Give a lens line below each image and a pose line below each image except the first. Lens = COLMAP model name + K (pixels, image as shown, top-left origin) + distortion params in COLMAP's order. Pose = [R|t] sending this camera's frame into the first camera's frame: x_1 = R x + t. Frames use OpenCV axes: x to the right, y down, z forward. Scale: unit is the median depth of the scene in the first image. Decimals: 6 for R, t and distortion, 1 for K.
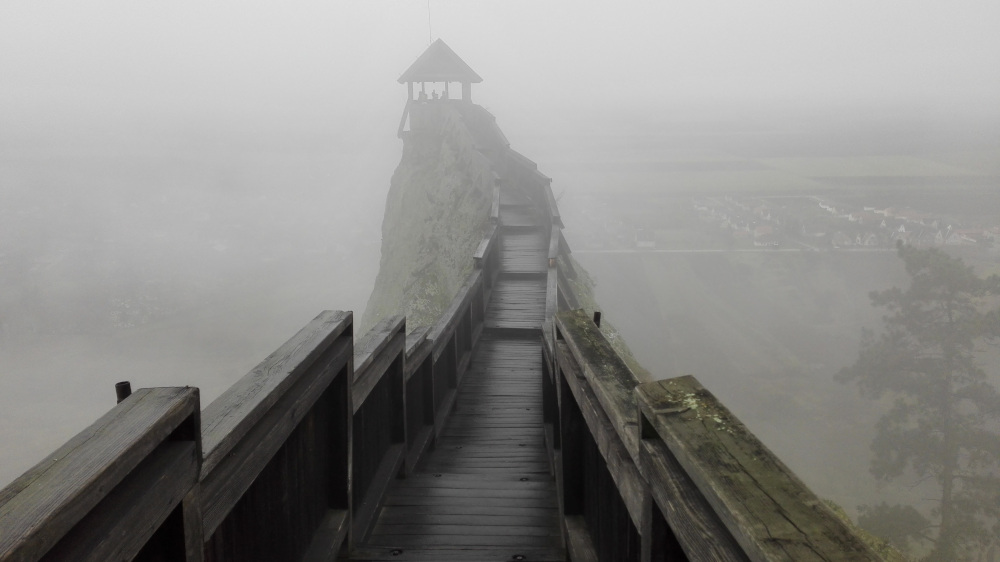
lens RADIAL K [[803.0, 0, 500.0], [0, 803.0, 281.0], [0, 0, 1]] dist [0.001308, 0.000260]
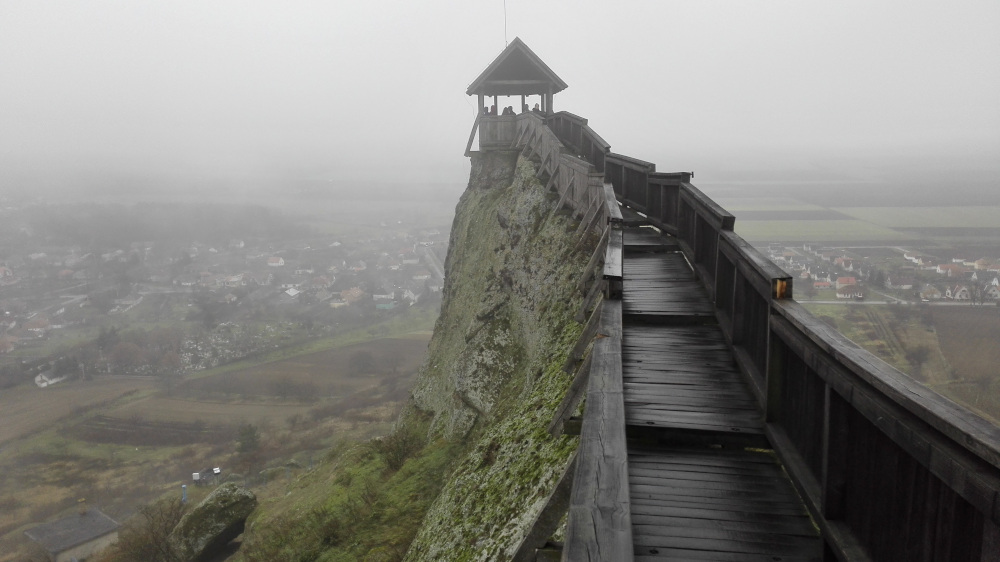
lens RADIAL K [[802.4, 0, 539.2], [0, 802.4, 283.3], [0, 0, 1]] dist [-0.001439, -0.002585]
pose [[0.999262, 0.015541, -0.035135, -0.018496], [-0.017543, 0.998197, -0.057410, 0.001358], [0.034179, 0.057984, 0.997732, 0.181912]]
